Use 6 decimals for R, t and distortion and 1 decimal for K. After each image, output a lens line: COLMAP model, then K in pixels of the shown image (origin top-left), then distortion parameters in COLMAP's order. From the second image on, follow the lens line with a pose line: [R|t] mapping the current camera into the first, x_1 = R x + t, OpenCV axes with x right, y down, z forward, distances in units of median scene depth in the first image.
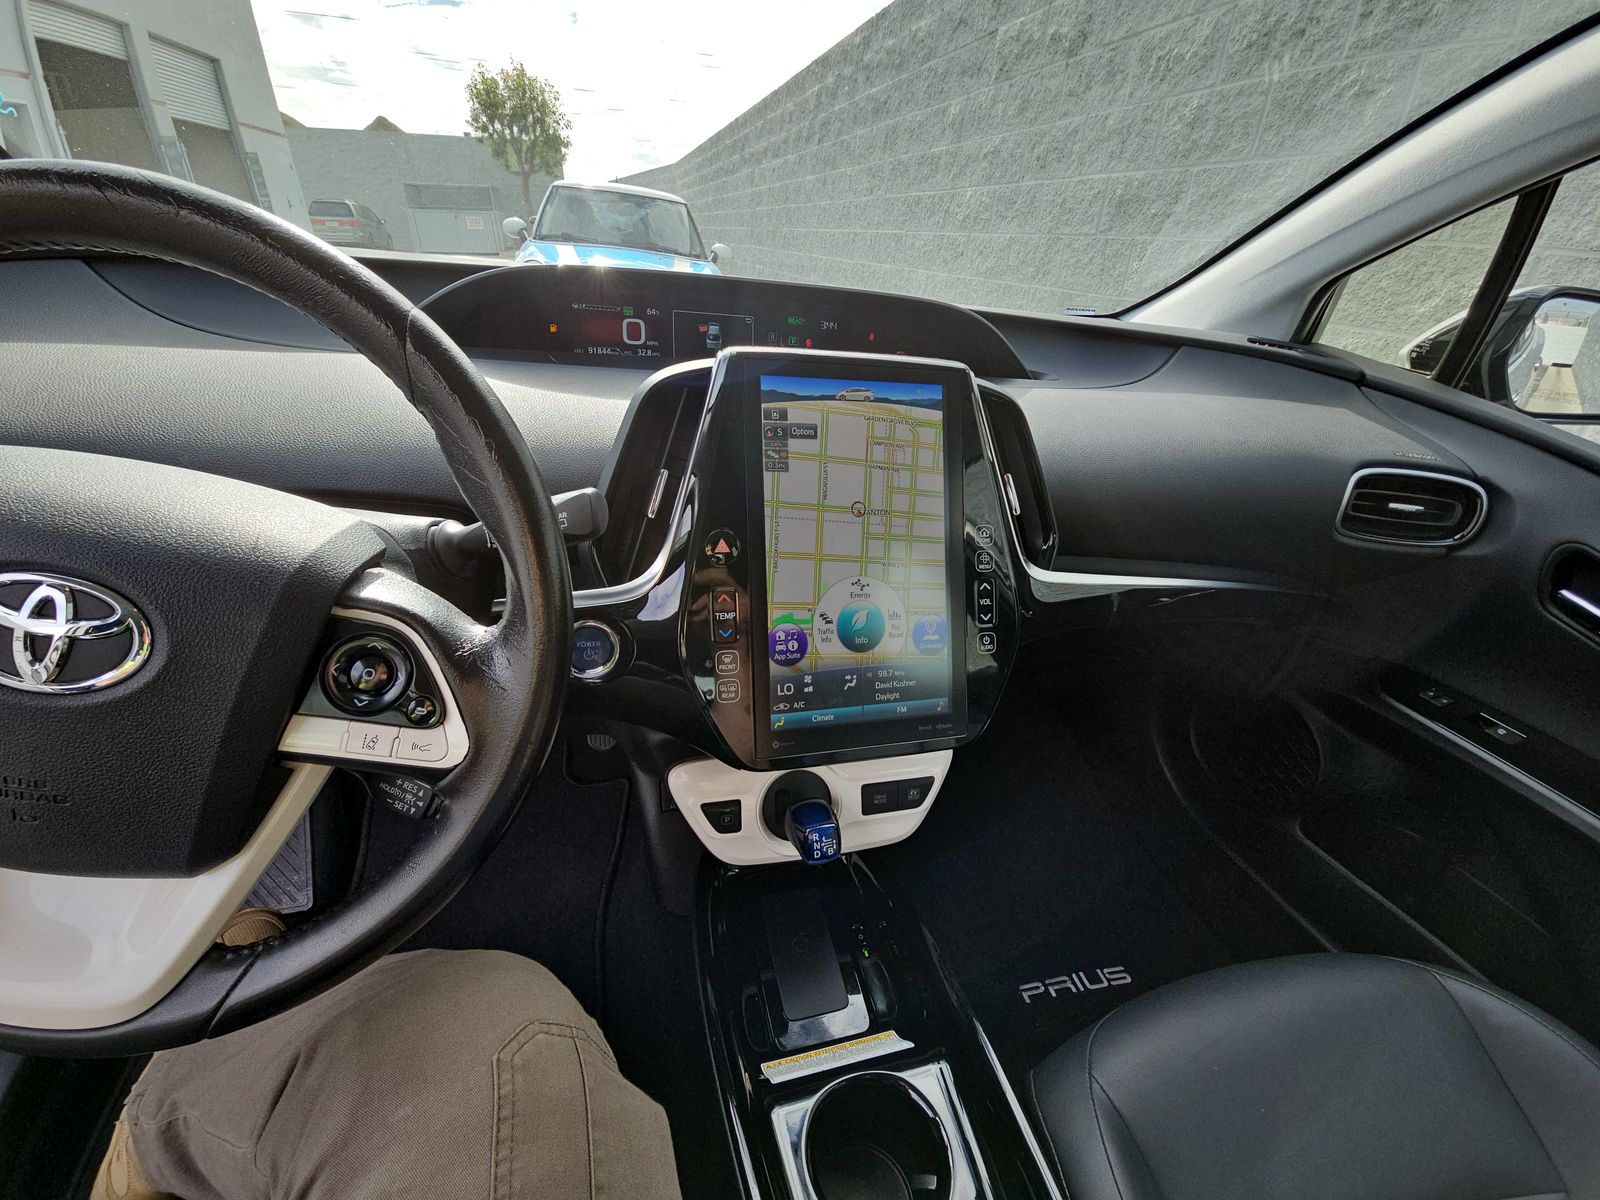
lens RADIAL K [[650.1, 0, 799.5], [0, 650.1, 595.7], [0, 0, 1]] dist [-0.007446, 0.000864]
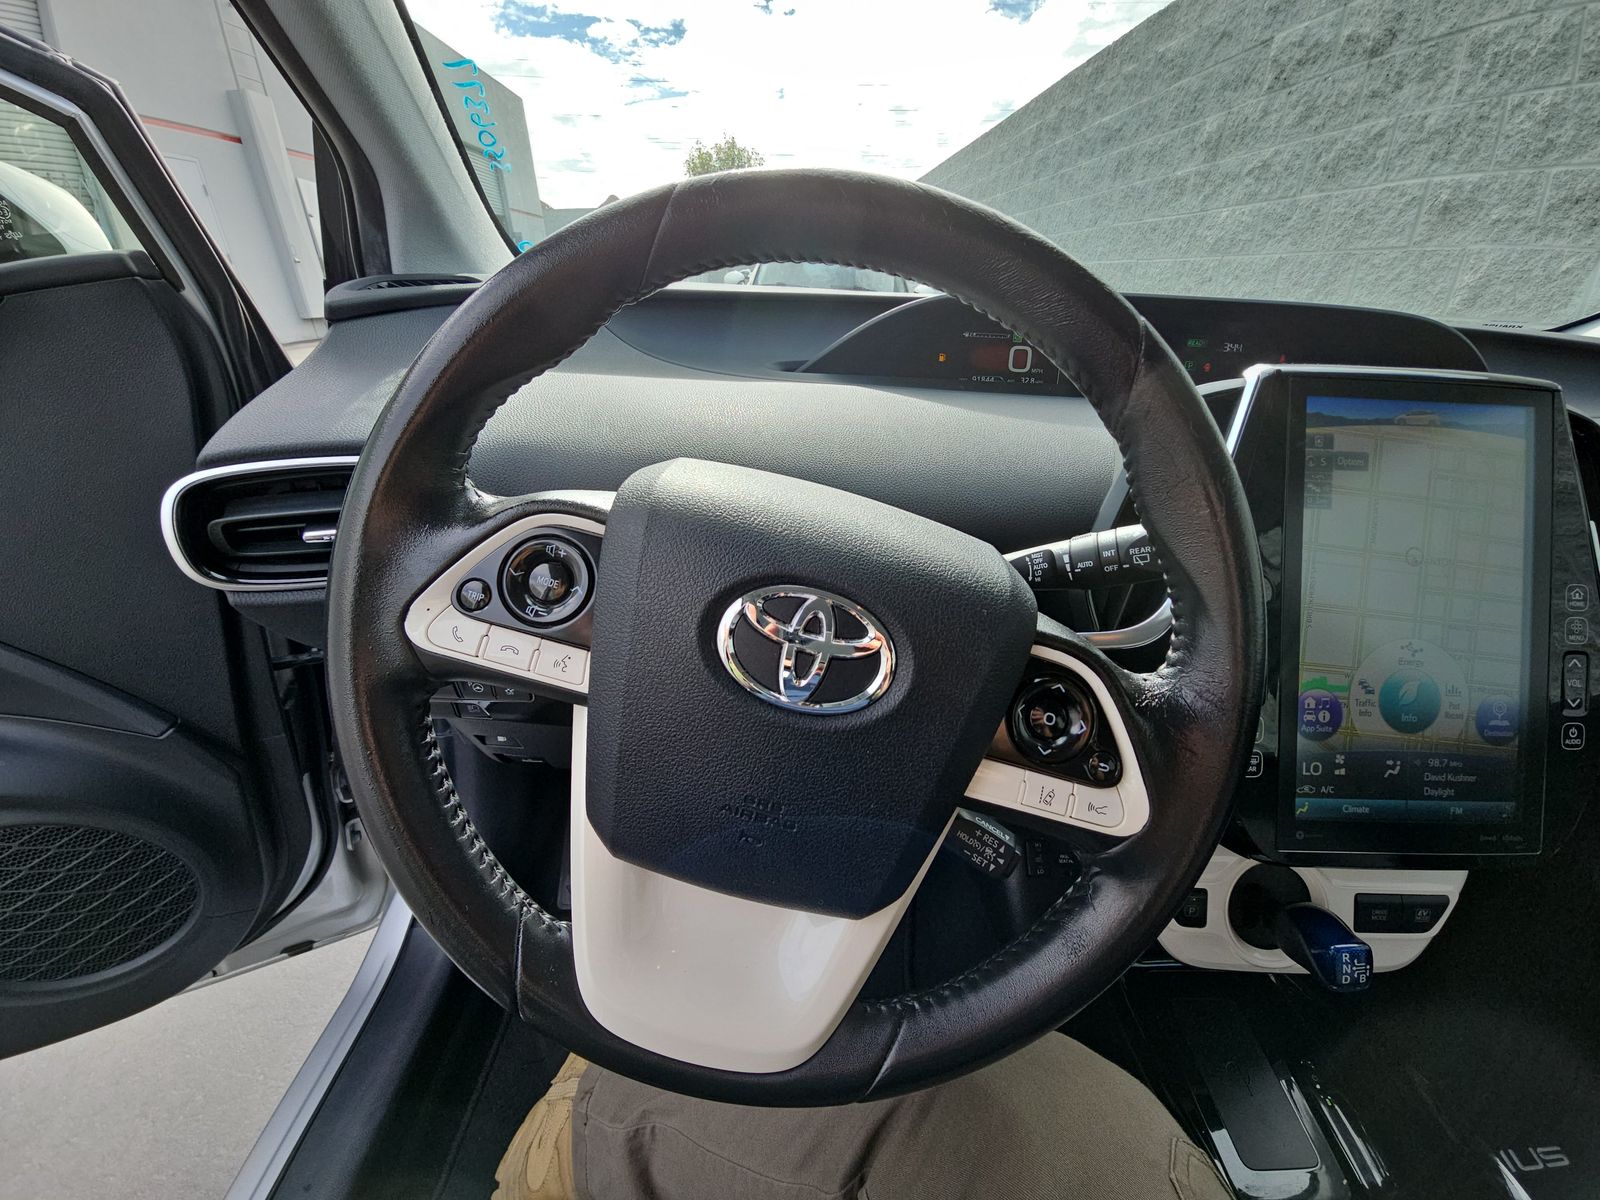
lens RADIAL K [[636.4, 0, 796.2], [0, 636.4, 596.2], [0, 0, 1]] dist [0.044587, -0.027132]
pose [[0.967935, 0.061204, -0.243631, -0.080306], [-0.074344, 0.996212, -0.045101, 0.001884], [0.239948, 0.061767, 0.968819, 0.005101]]
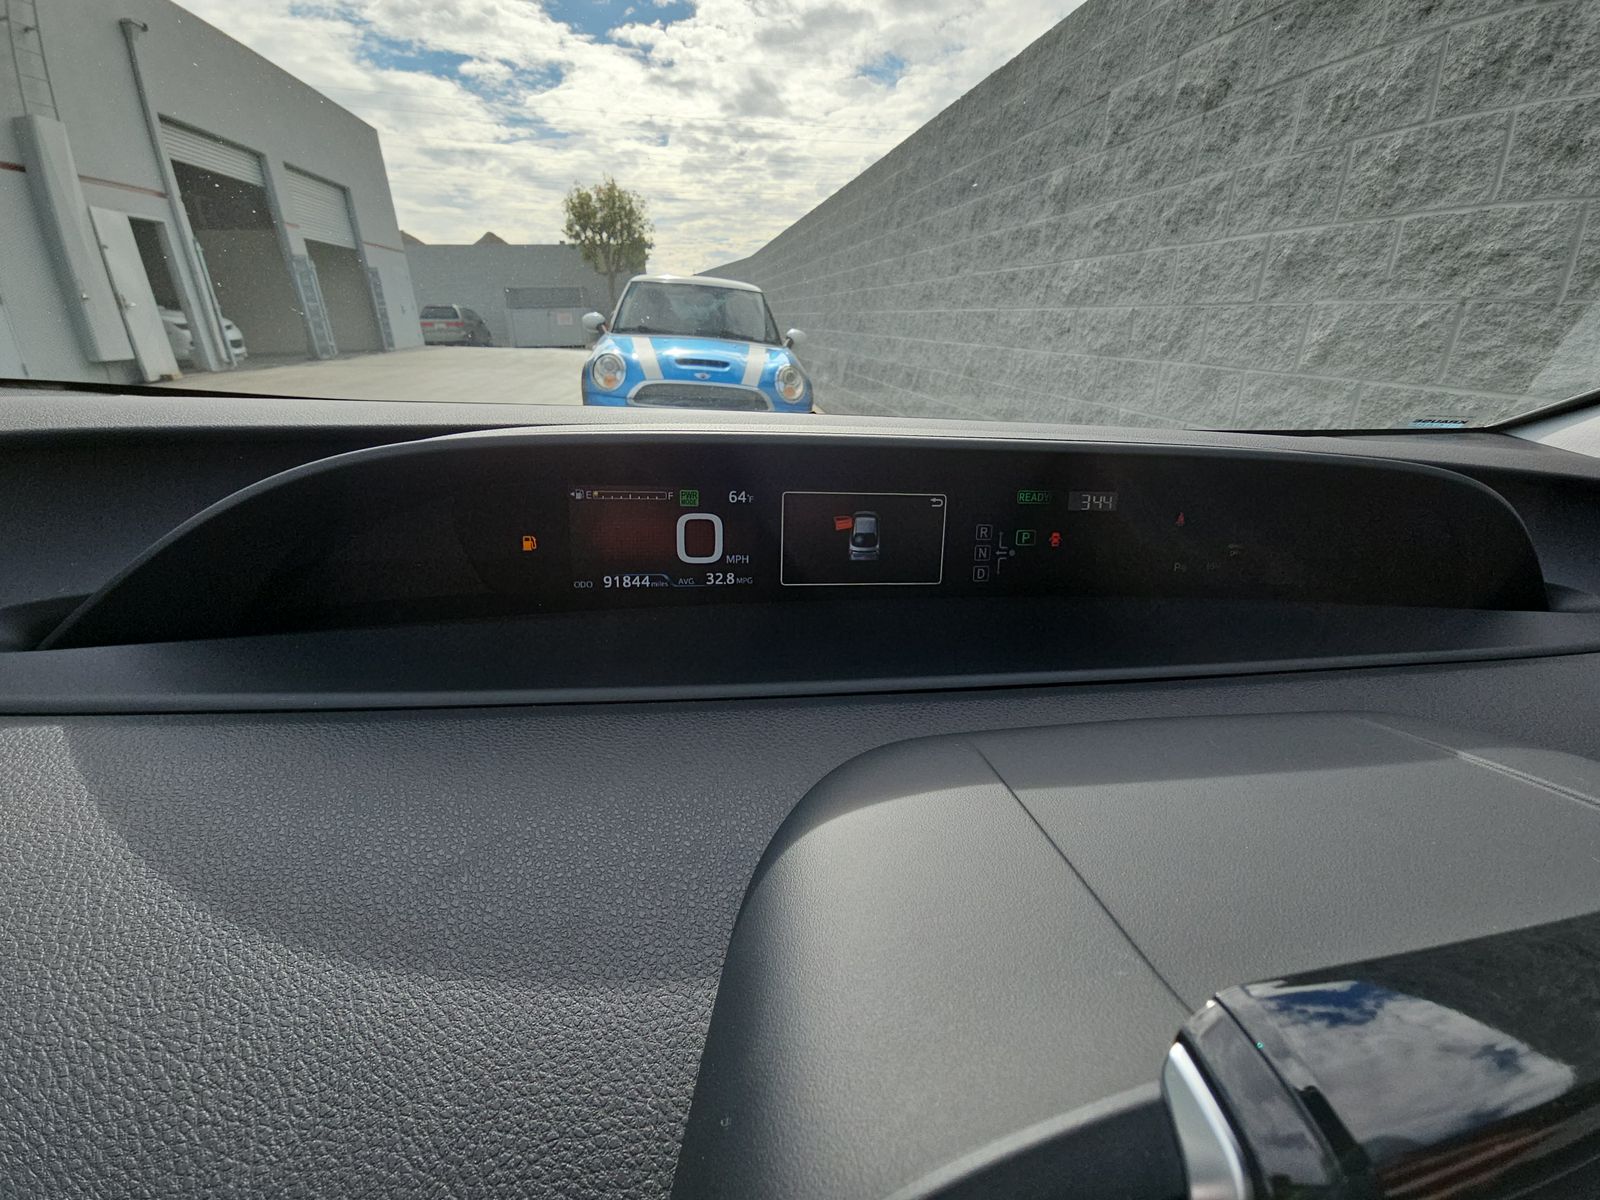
lens RADIAL K [[655.4, 0, 799.4], [0, 655.4, 594.0], [0, 0, 1]] dist [-0.001340, -0.003820]
pose [[0.994759, -0.000873, -0.102247, -0.033837], [-0.010256, 0.994069, -0.108267, -0.079447], [0.101735, 0.108748, 0.988850, 0.136051]]
